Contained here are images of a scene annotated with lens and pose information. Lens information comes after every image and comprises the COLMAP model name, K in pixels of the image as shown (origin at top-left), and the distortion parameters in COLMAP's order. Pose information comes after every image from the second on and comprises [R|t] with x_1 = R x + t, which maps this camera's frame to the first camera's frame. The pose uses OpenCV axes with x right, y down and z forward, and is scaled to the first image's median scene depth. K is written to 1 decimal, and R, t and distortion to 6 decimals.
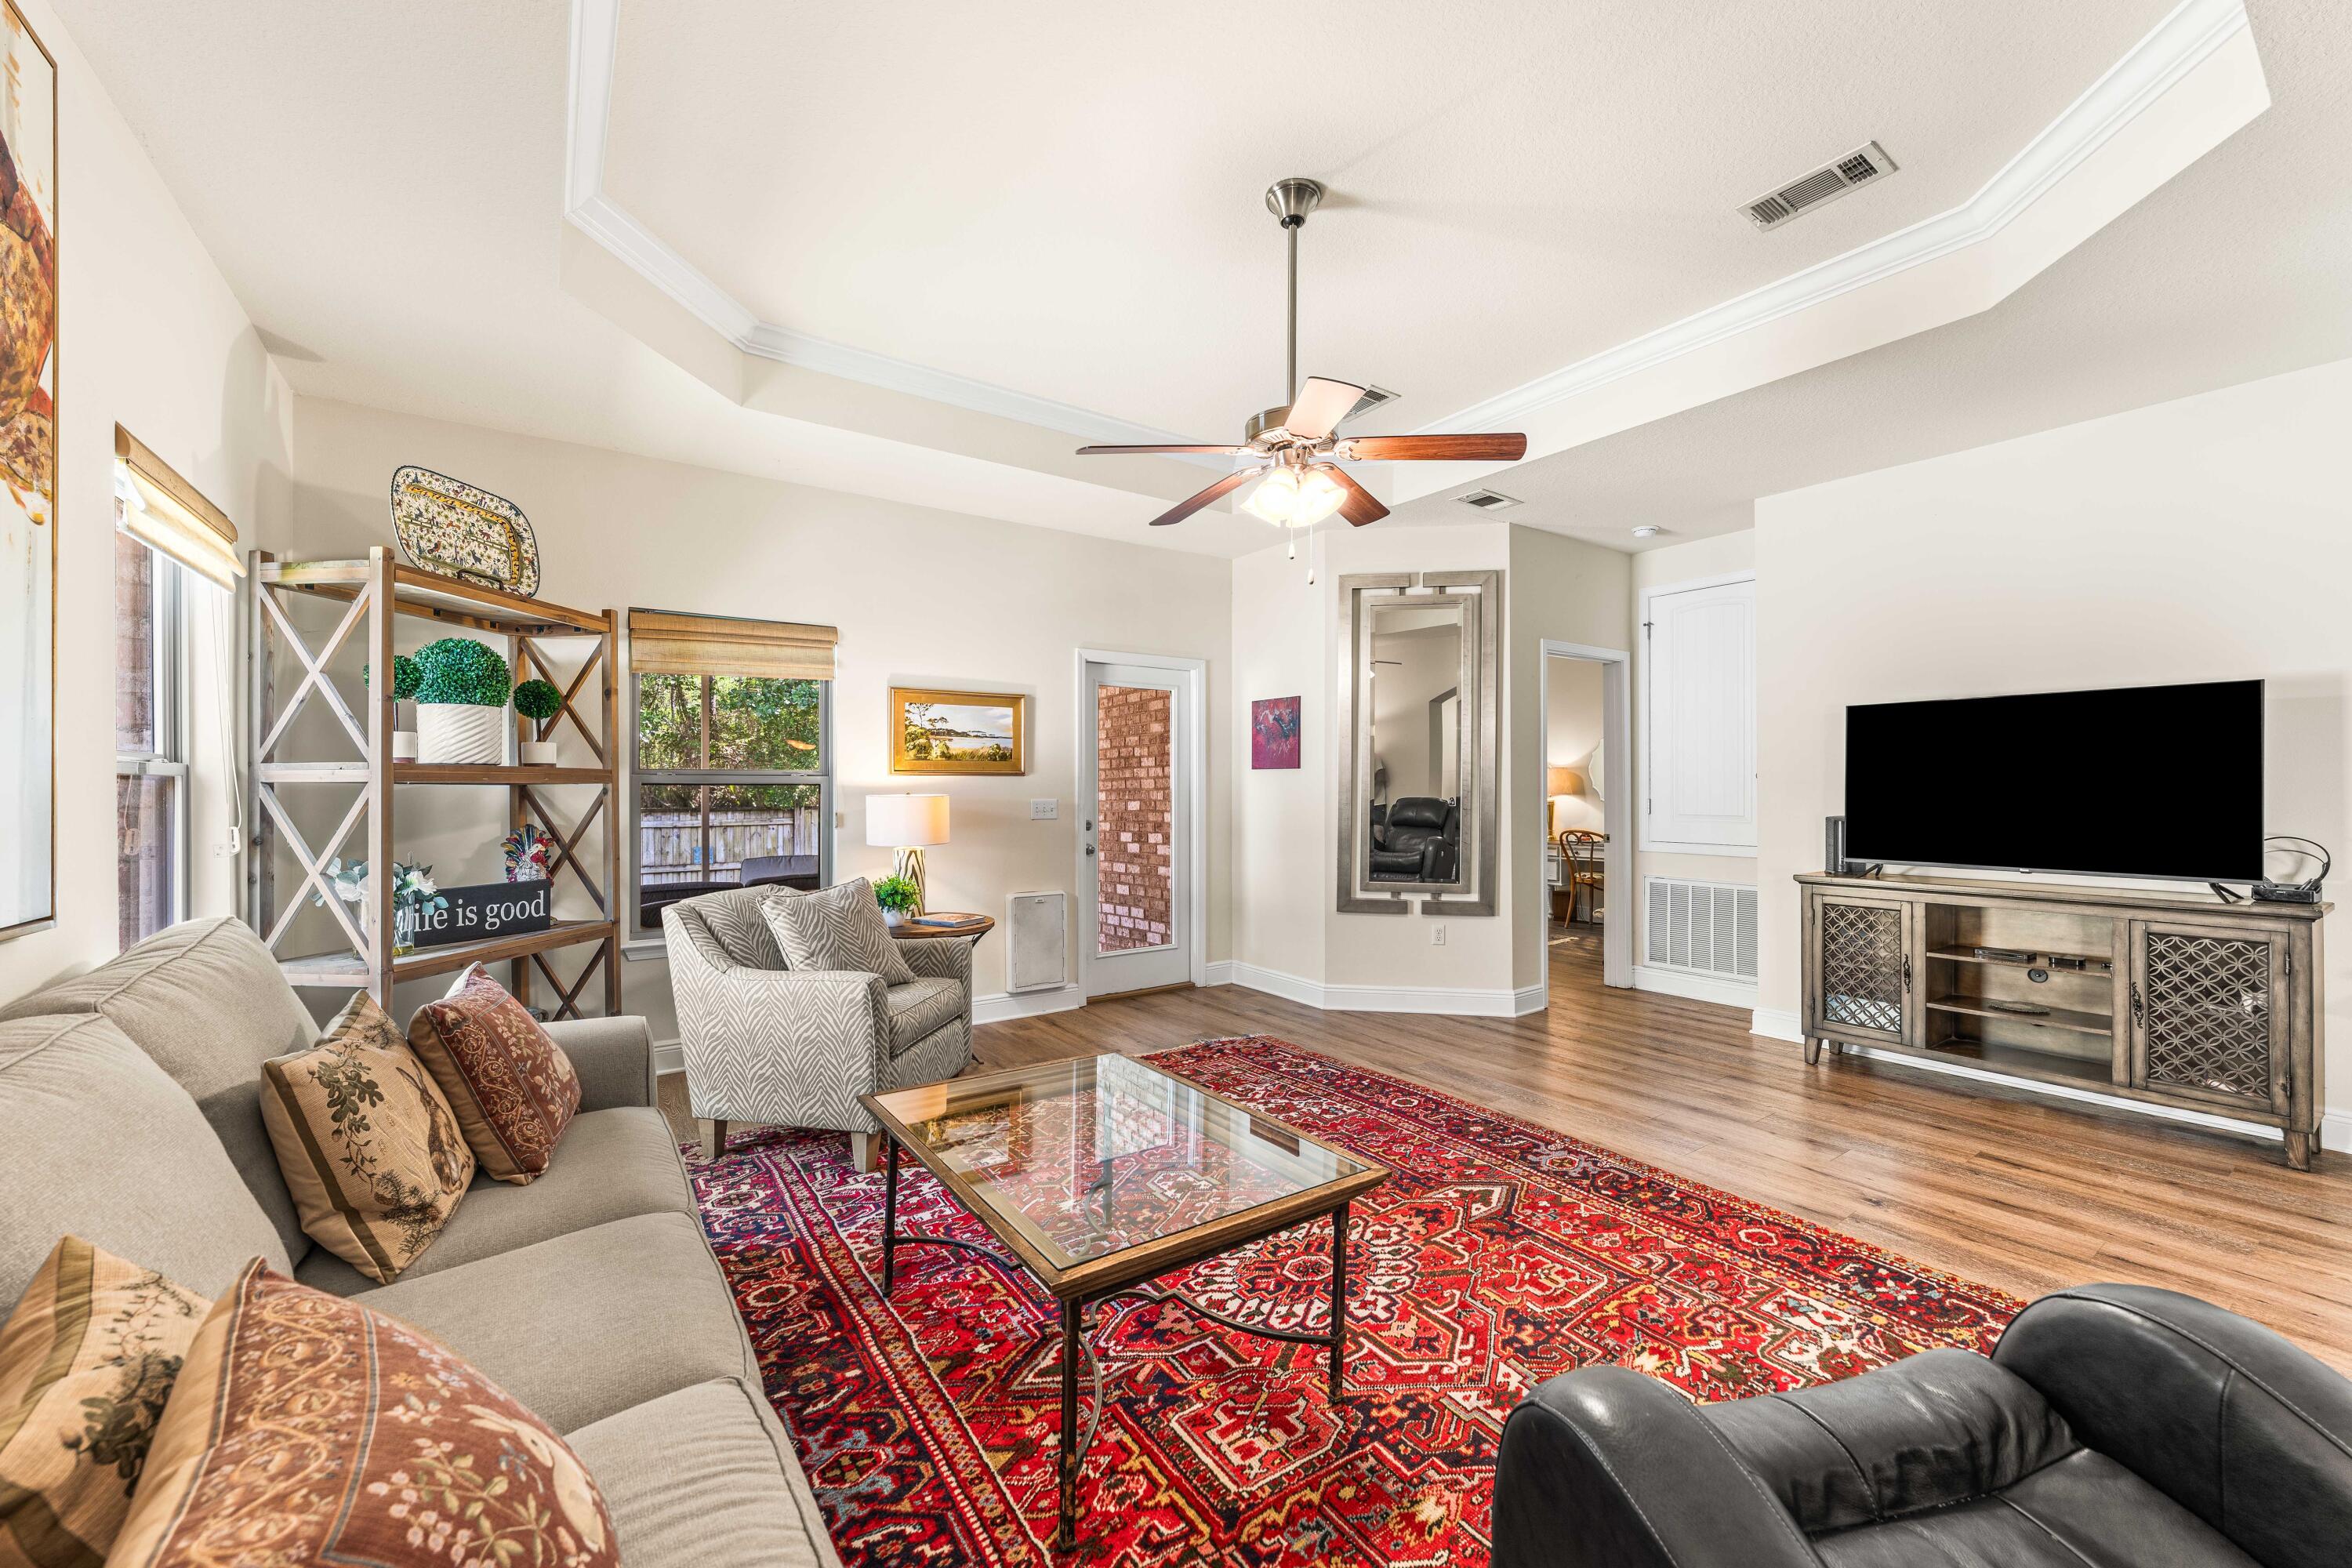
lens RADIAL K [[912.6, 0, 1176.0], [0, 912.6, 784.0], [0, 0, 1]] dist [-0.000202, 0.000089]
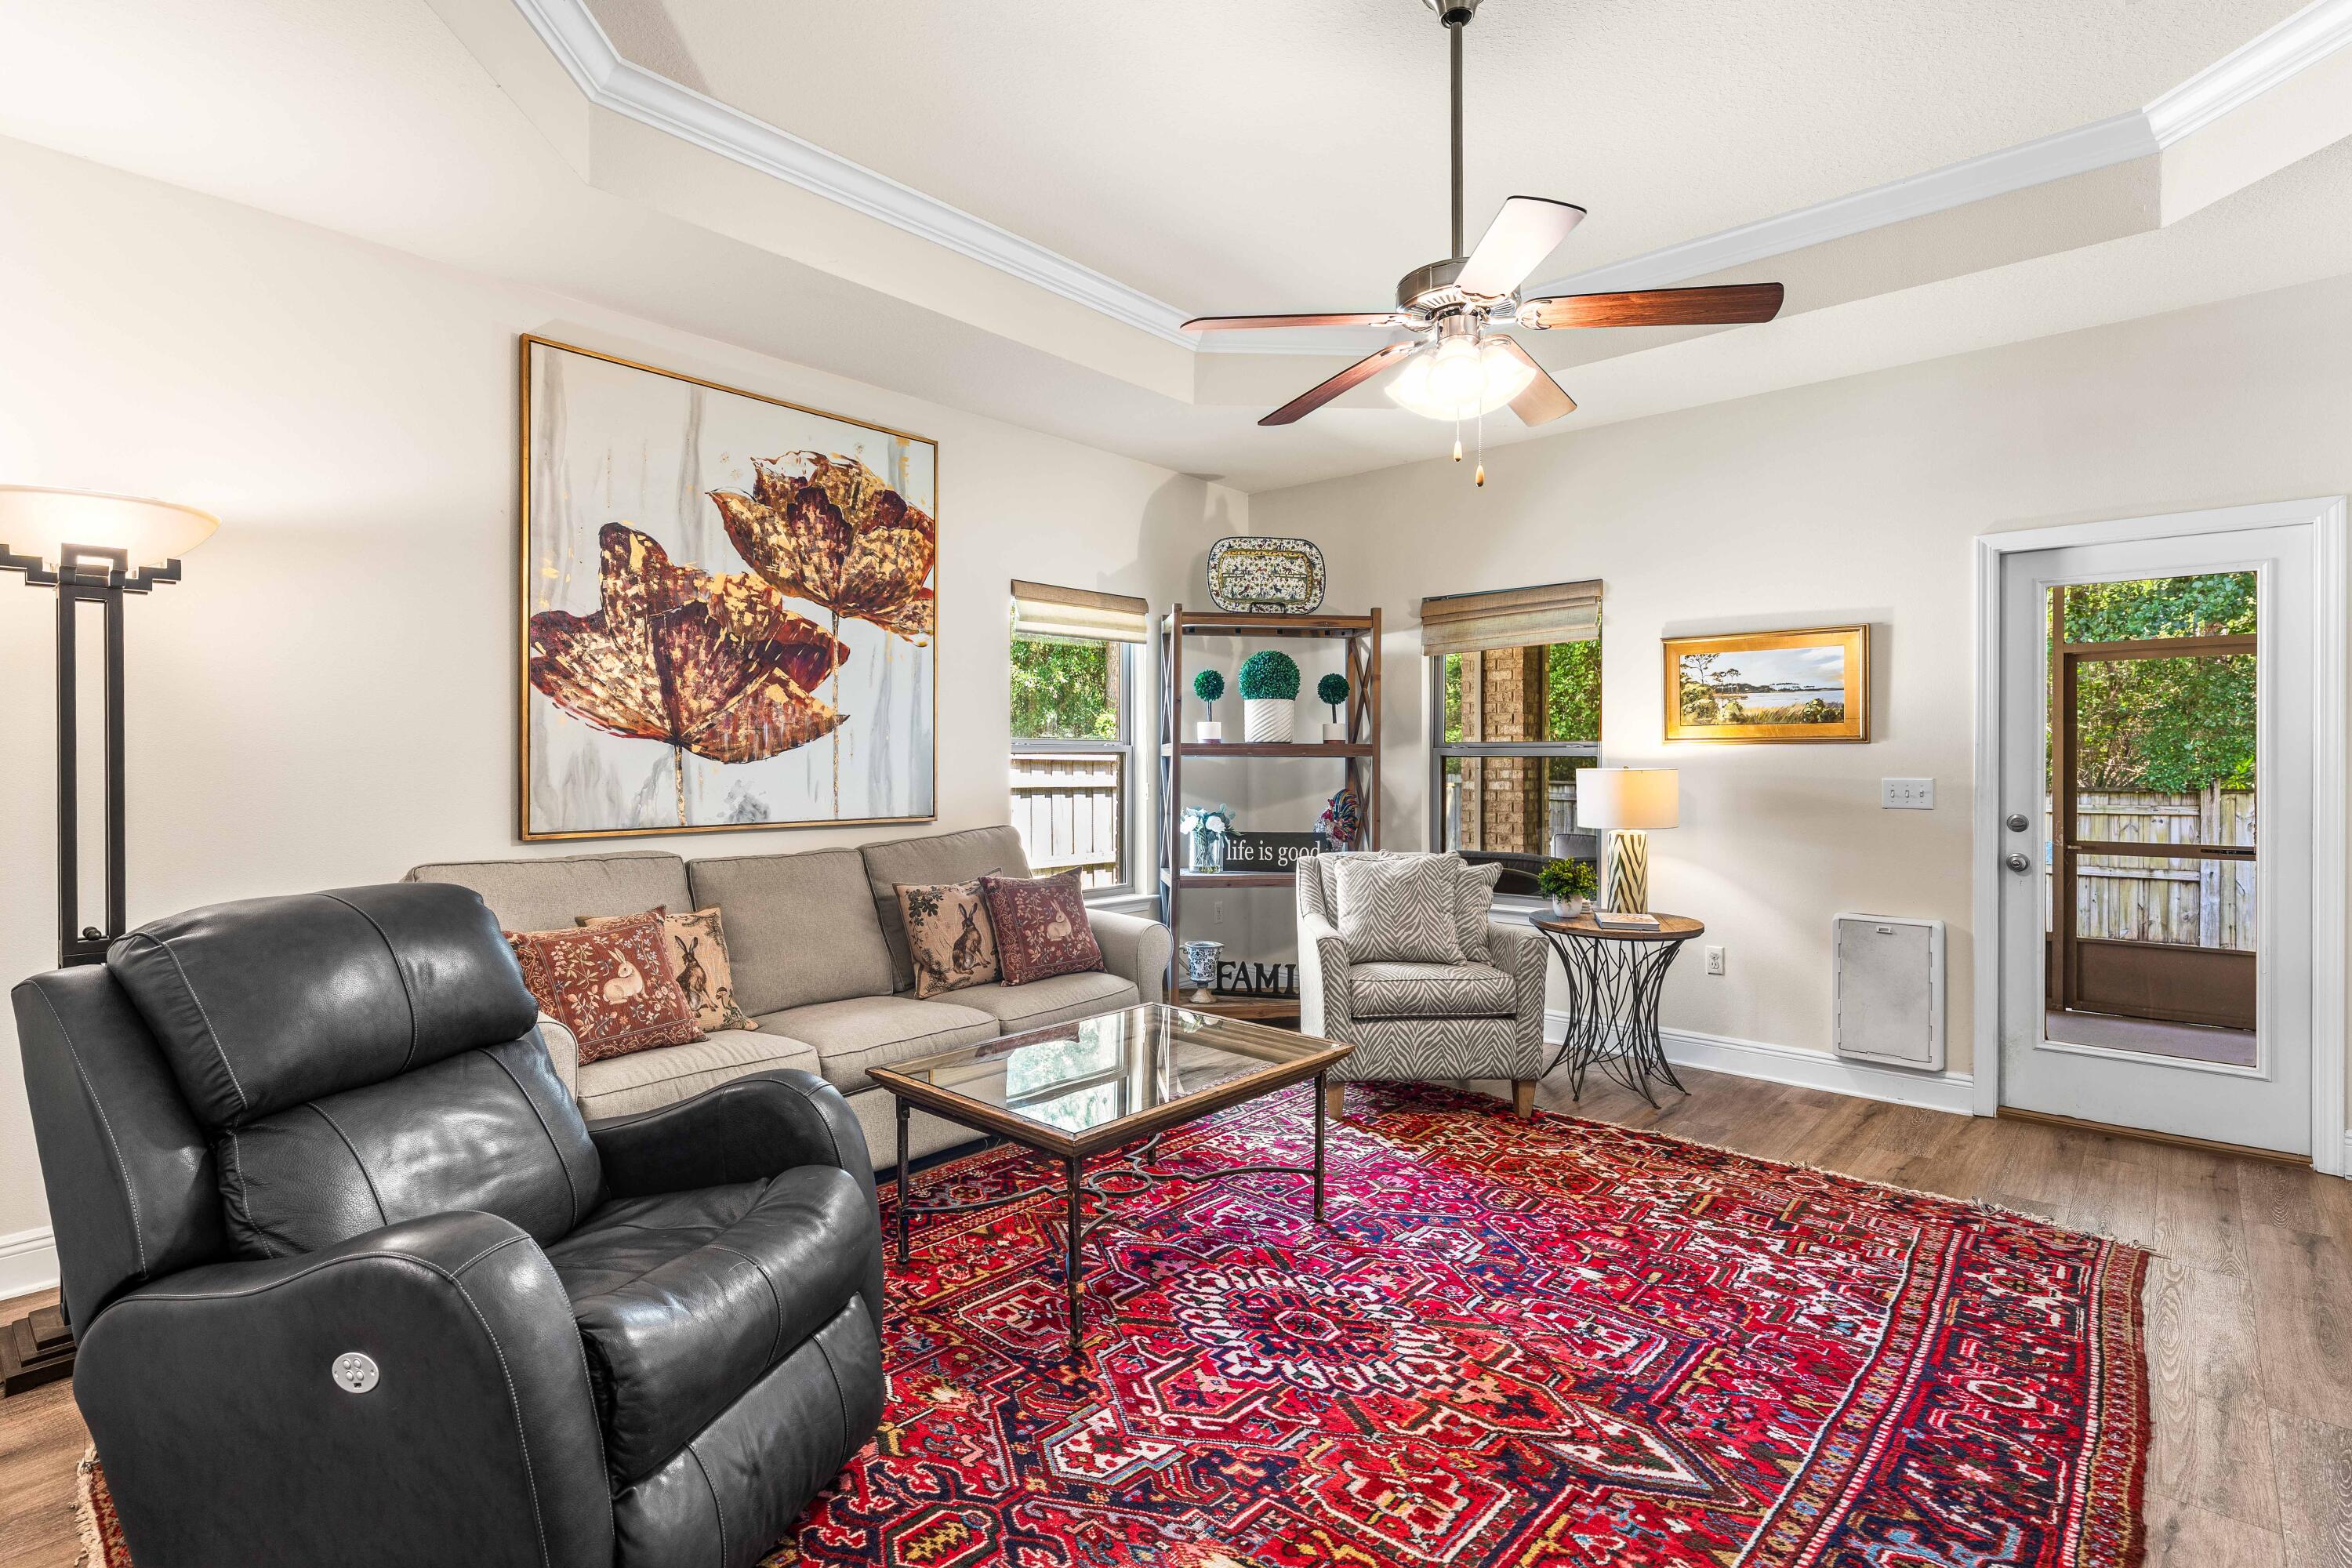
lens RADIAL K [[1135.0, 0, 1163.2], [0, 1135.0, 759.9], [0, 0, 1]] dist [0.006266, -0.001111]
pose [[0.223556, 0.002285, -0.974688, 0.813689], [0.003071, 0.999991, 0.003049, -0.001122], [0.974686, -0.003675, 0.223547, 0.448125]]
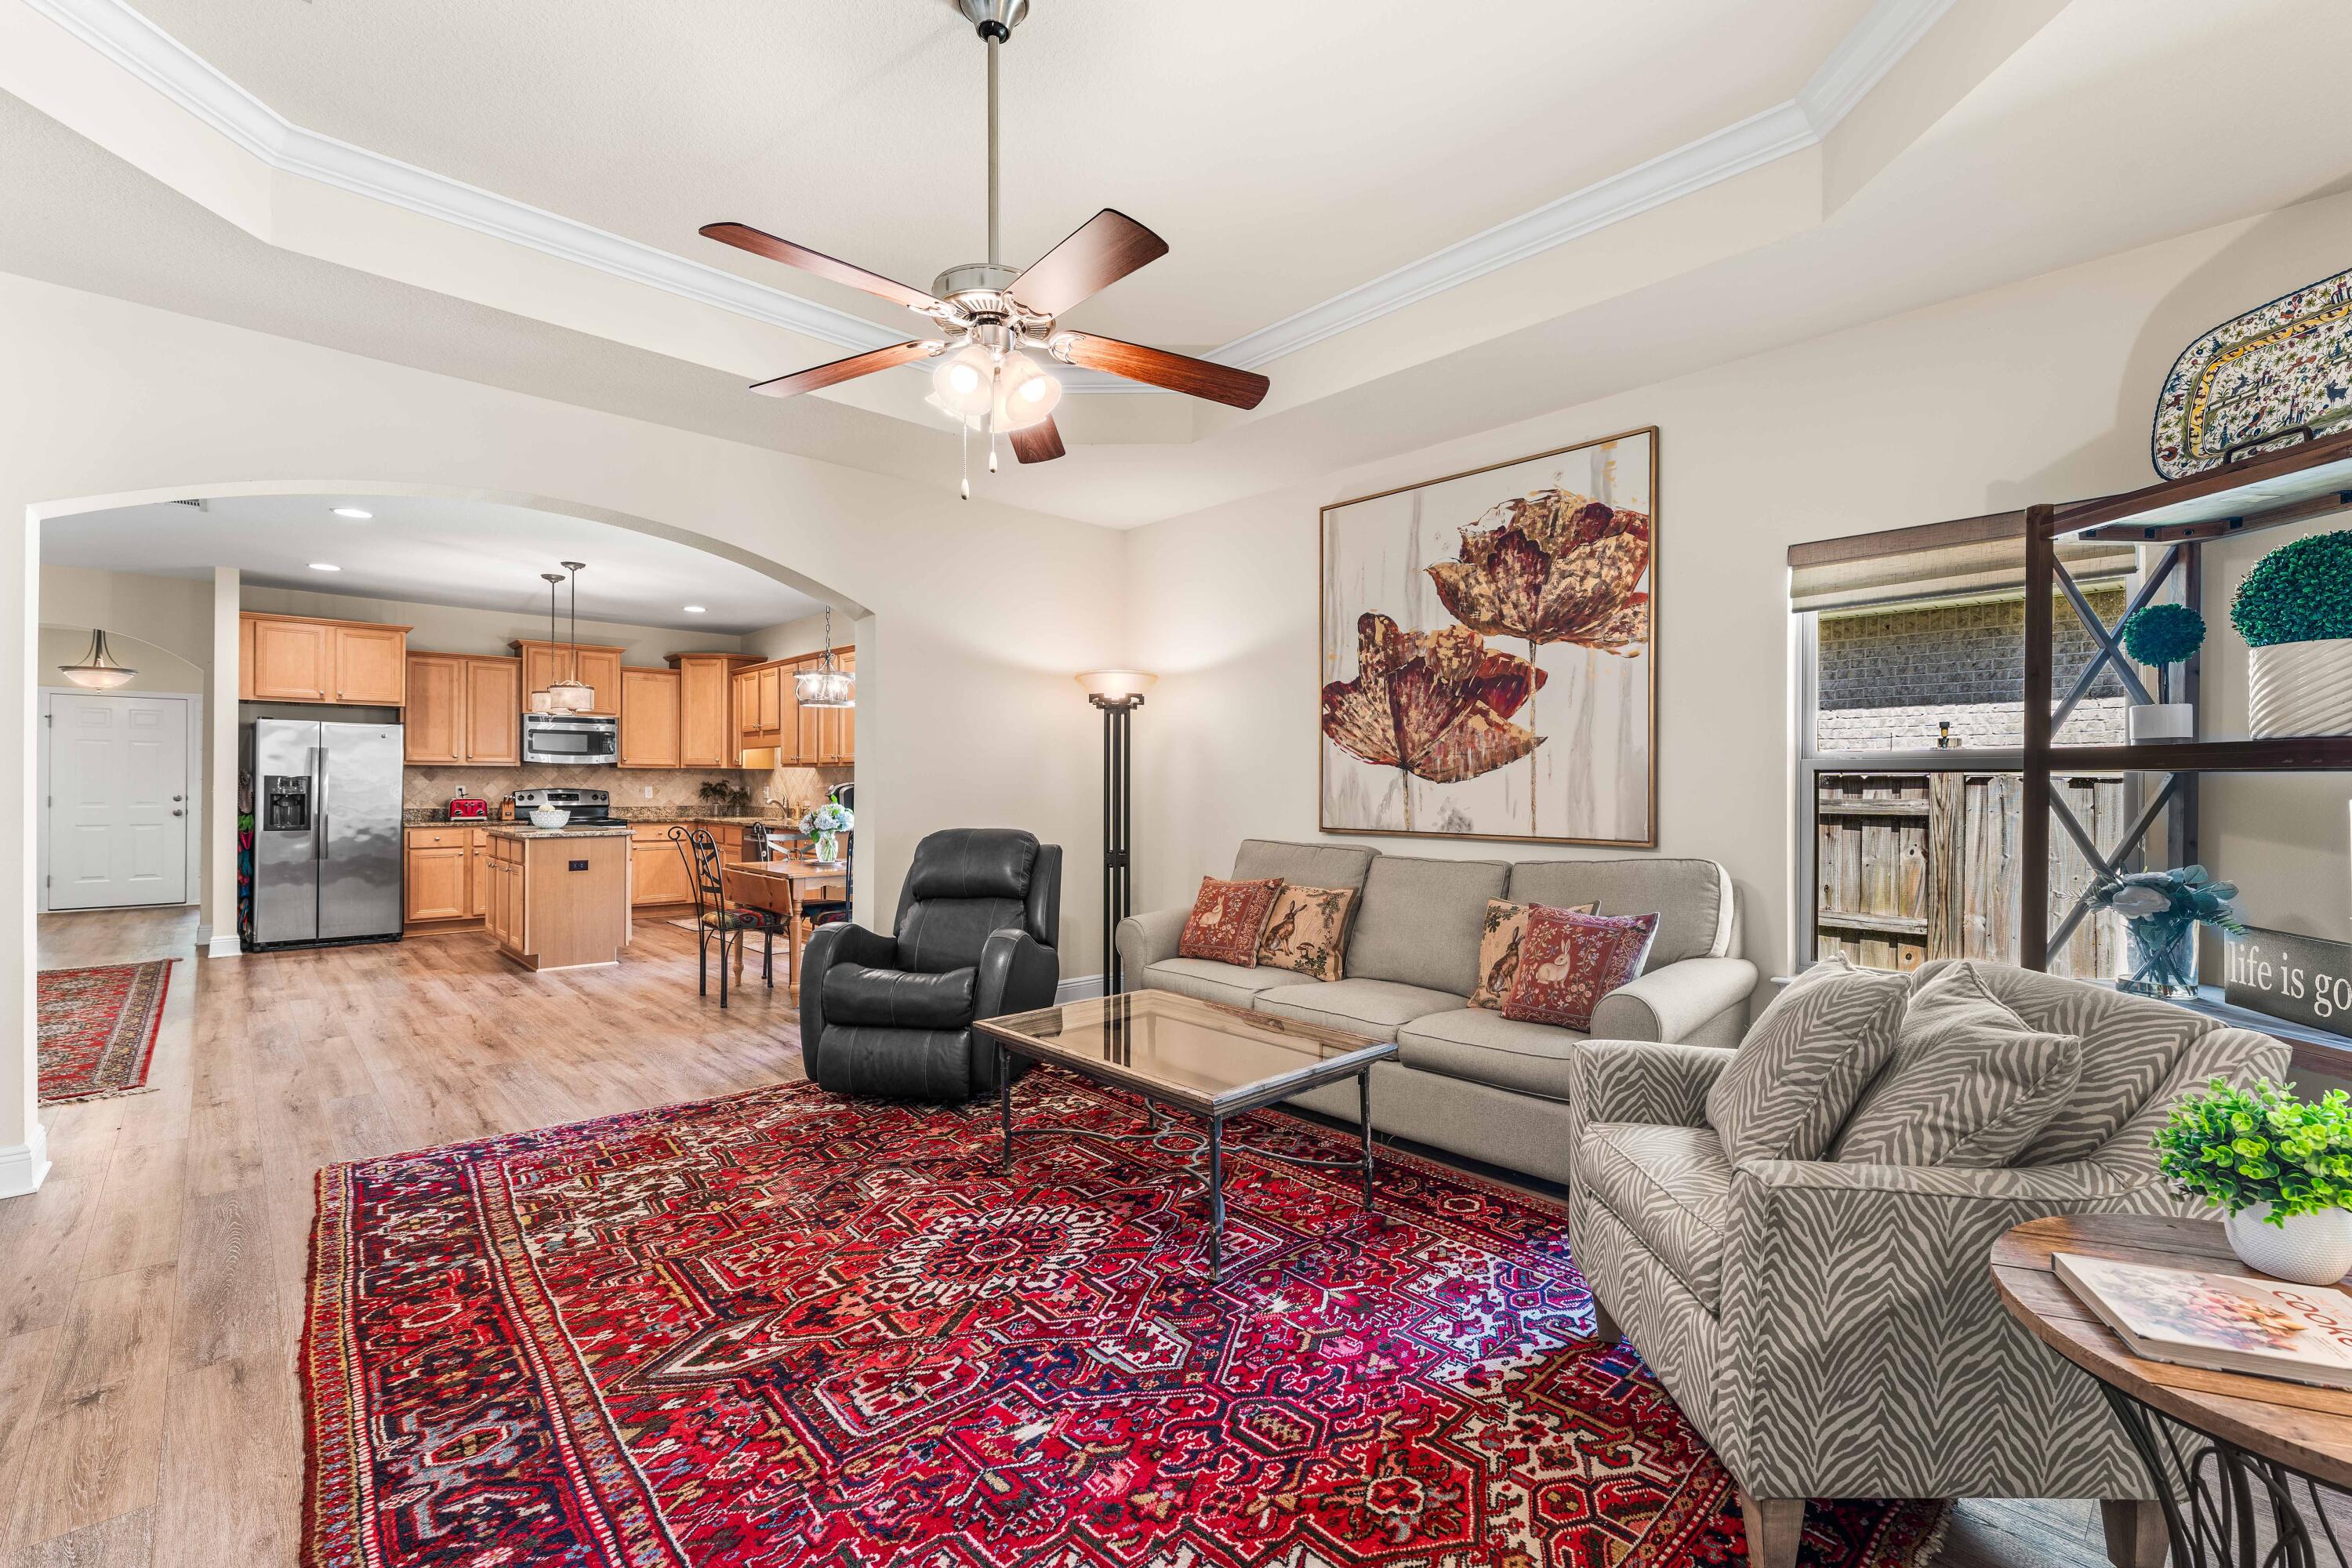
lens RADIAL K [[1007.5, 0, 1168.2], [0, 1007.5, 783.7], [0, 0, 1]] dist [0.000885, 0.000041]
pose [[-0.990220, -0.002947, -0.139483, 0.080388], [-0.002140, 0.999980, -0.005933, 0.014060], [0.139498, -0.005576, -0.990207, 1.509977]]
